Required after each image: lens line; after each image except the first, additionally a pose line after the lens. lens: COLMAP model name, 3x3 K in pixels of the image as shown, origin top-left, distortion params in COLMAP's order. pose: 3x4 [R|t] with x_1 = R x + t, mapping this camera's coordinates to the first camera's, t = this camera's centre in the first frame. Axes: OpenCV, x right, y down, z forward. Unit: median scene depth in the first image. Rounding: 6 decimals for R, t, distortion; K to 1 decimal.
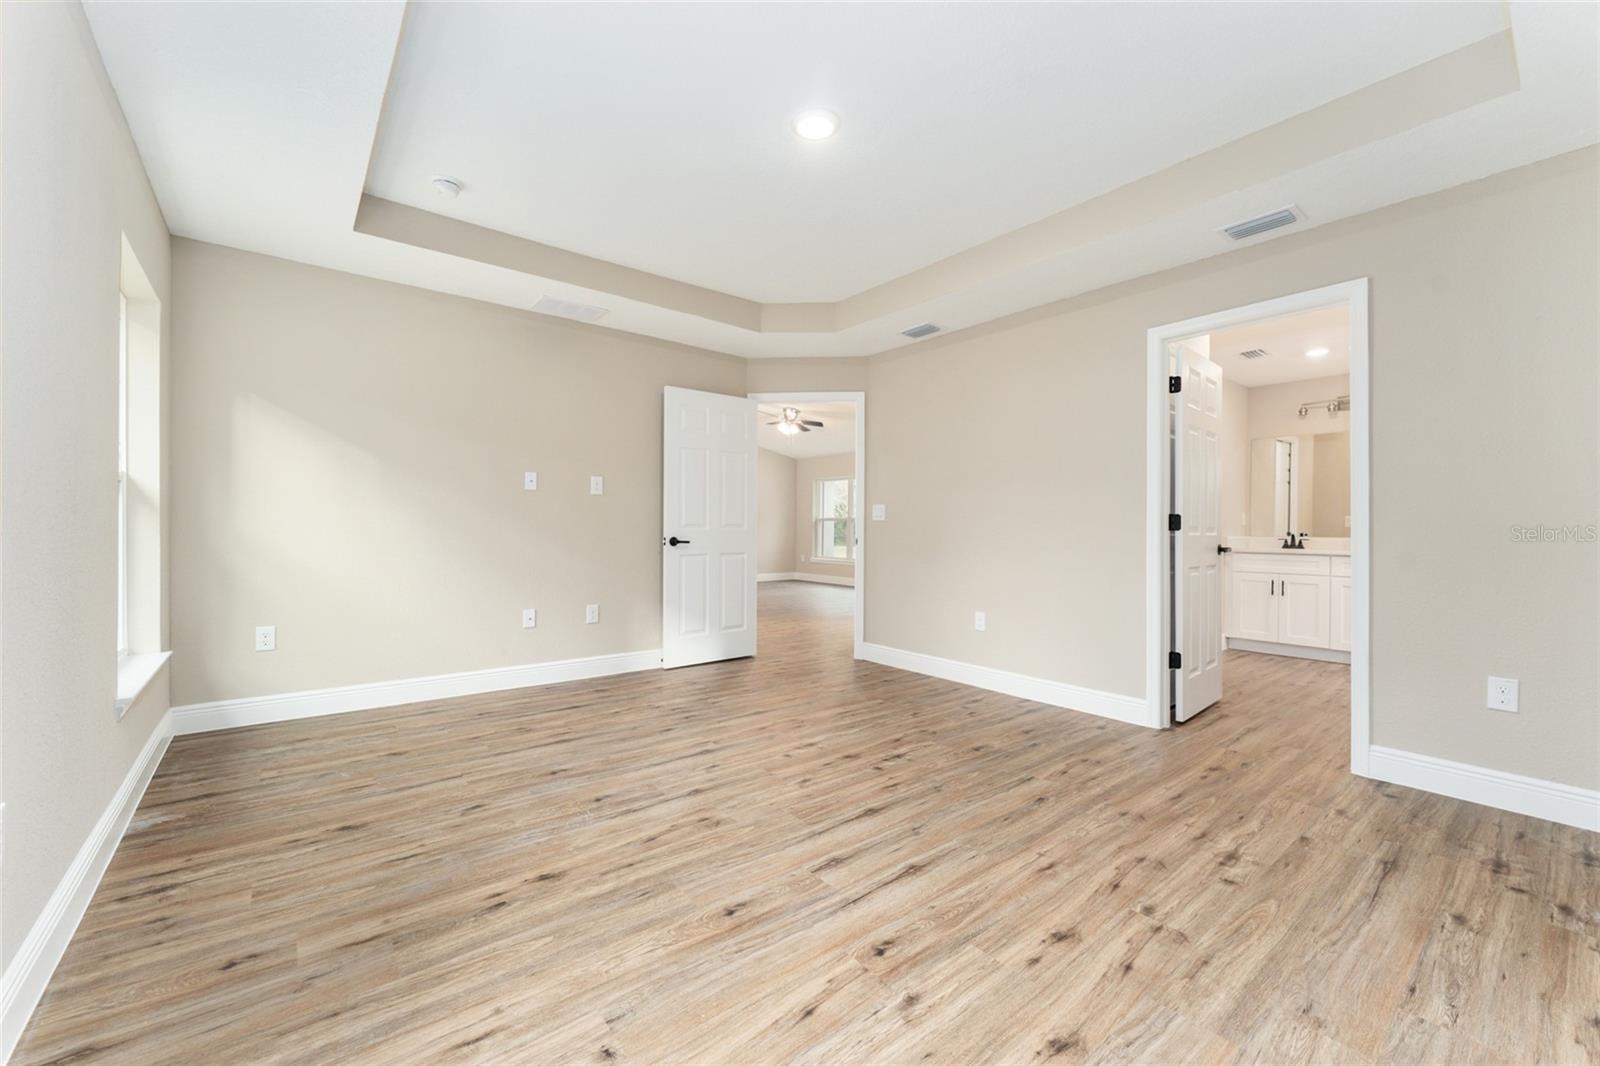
lens RADIAL K [[642.0, 0, 800.0], [0, 642.0, 533.0], [0, 0, 1]] dist [-0.001179, -0.000618]
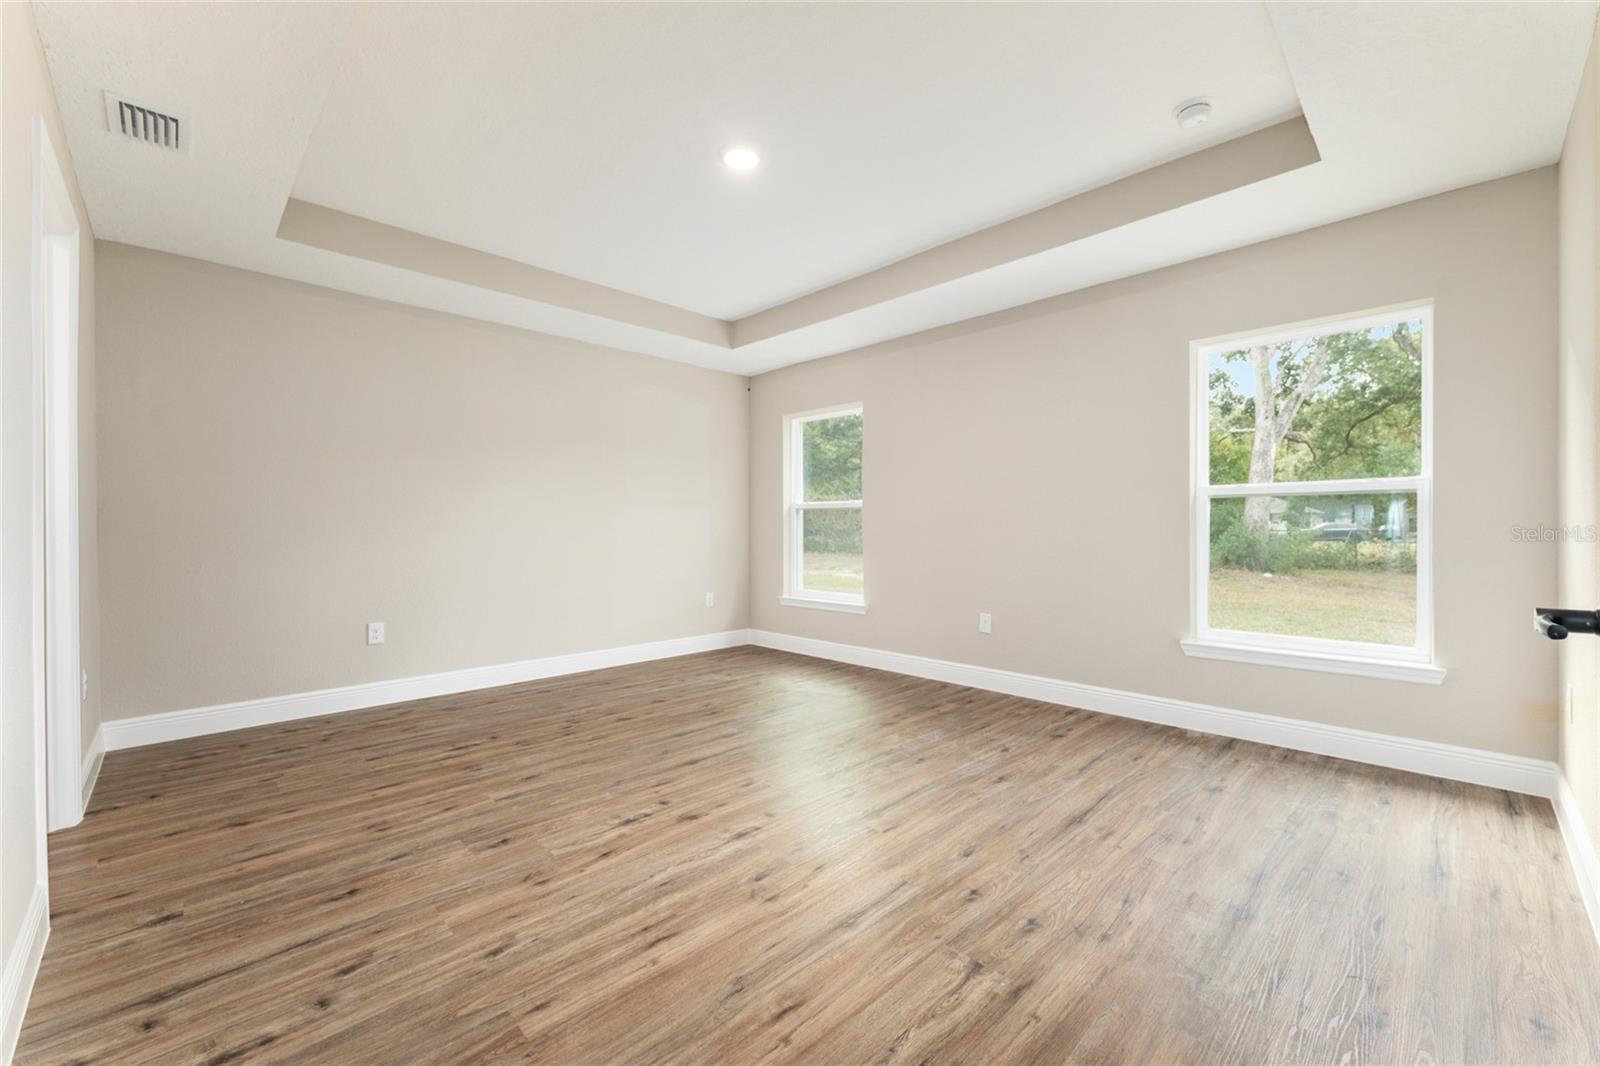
lens RADIAL K [[633.3, 0, 800.0], [0, 633.3, 533.0], [0, 0, 1]] dist [0.010692, -0.000169]
pose [[-0.995264, -0.006090, -0.097020, 0.024171], [-0.007097, 0.999924, 0.010044, -0.013438], [0.096952, 0.010686, -0.995232, 2.001731]]
